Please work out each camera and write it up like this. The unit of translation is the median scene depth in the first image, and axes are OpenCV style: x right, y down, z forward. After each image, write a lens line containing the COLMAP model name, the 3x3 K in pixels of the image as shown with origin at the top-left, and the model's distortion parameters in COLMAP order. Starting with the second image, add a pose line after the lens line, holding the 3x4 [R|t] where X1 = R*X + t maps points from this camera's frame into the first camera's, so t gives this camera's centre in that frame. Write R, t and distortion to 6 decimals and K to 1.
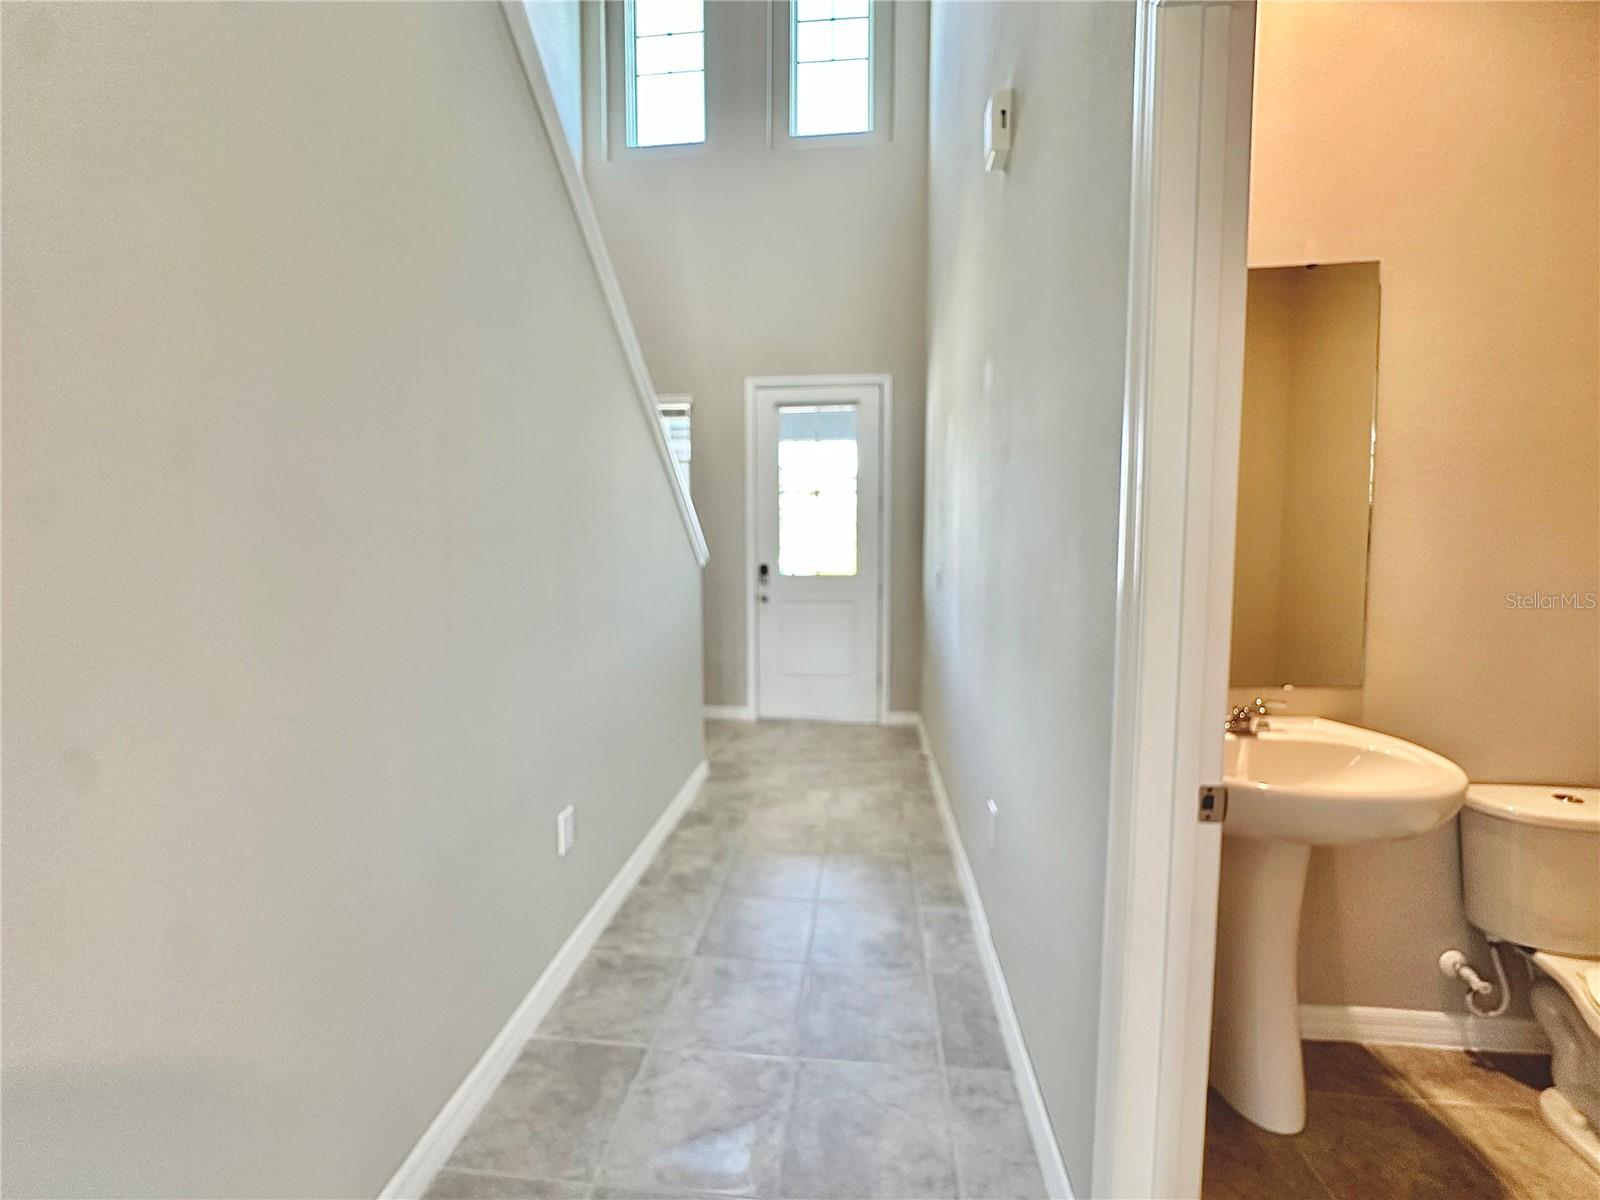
lens RADIAL K [[649.2, 0, 796.0], [0, 649.2, 598.4], [0, 0, 1]] dist [0.004729, 0.000378]
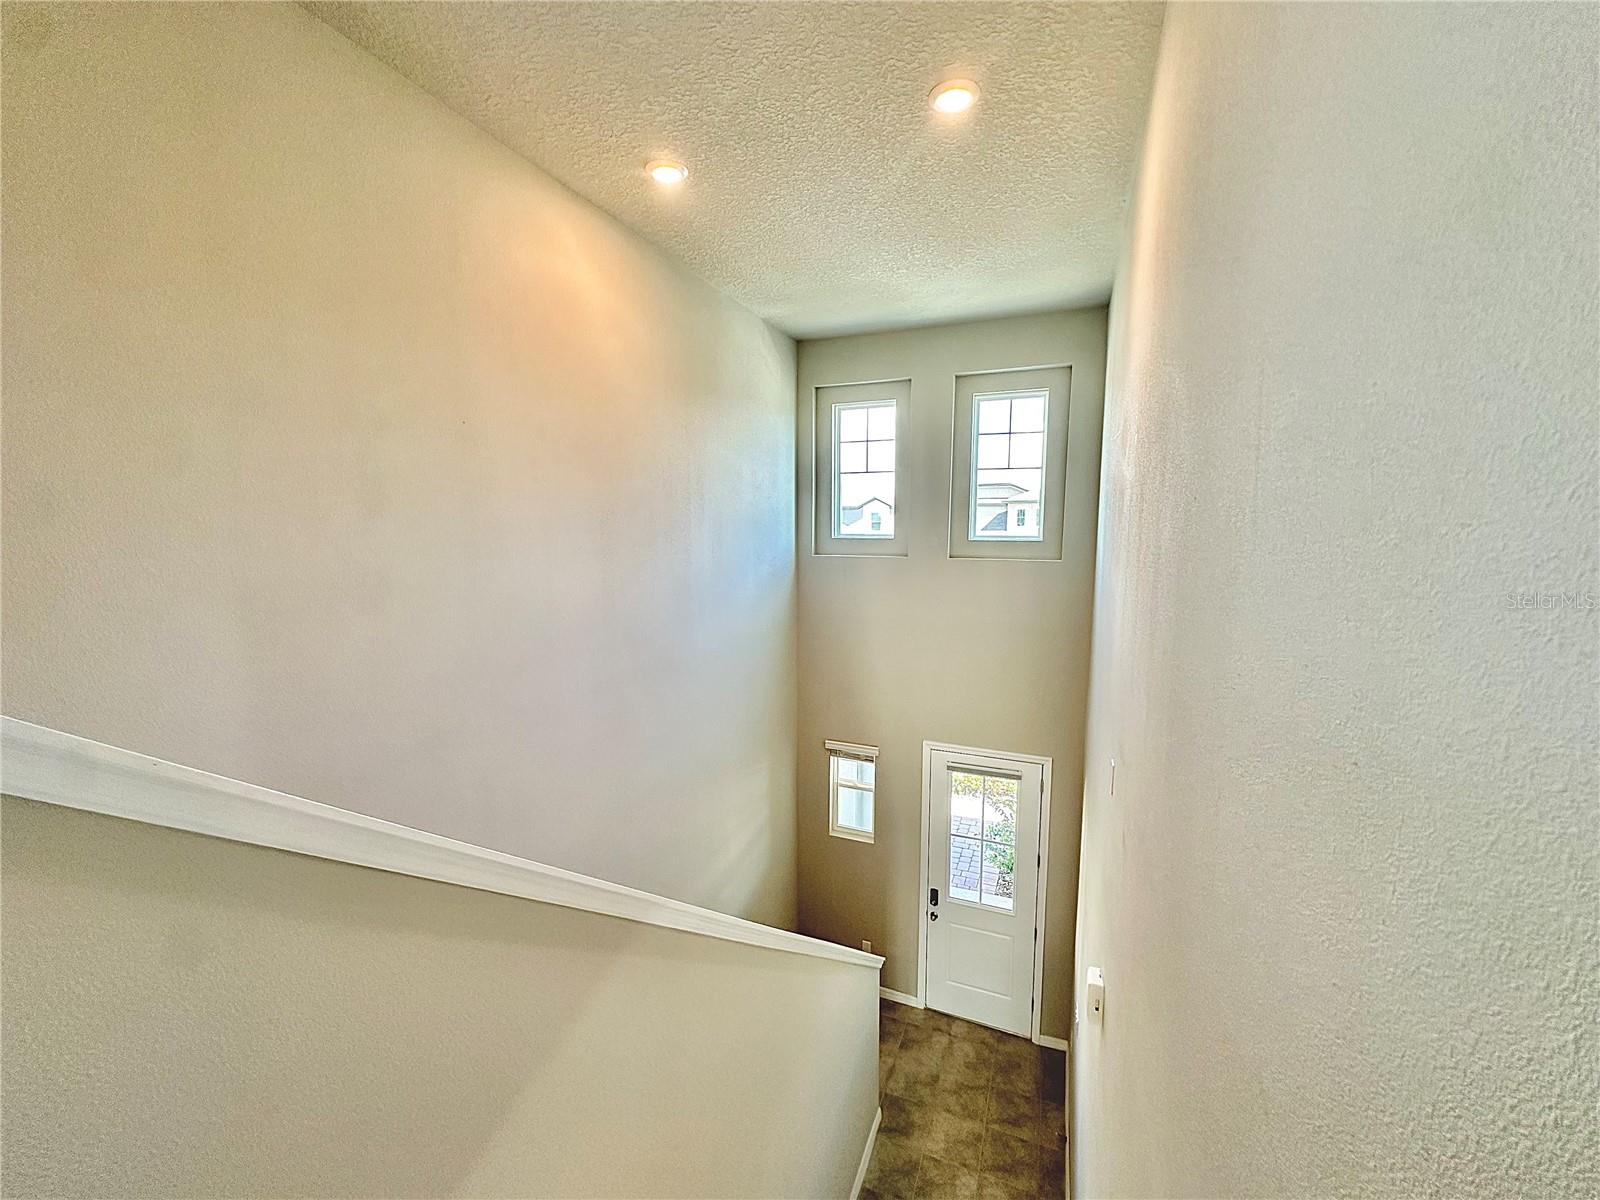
lens RADIAL K [[638.8, 0, 808.9], [0, 638.8, 597.6], [0, 0, 1]] dist [0.000134, 0.000089]
pose [[0.962614, 0.031587, -0.269030, 0.027840], [-0.018120, 0.998462, 0.052395, -0.657560], [0.270271, -0.045561, 0.961706, -0.171005]]
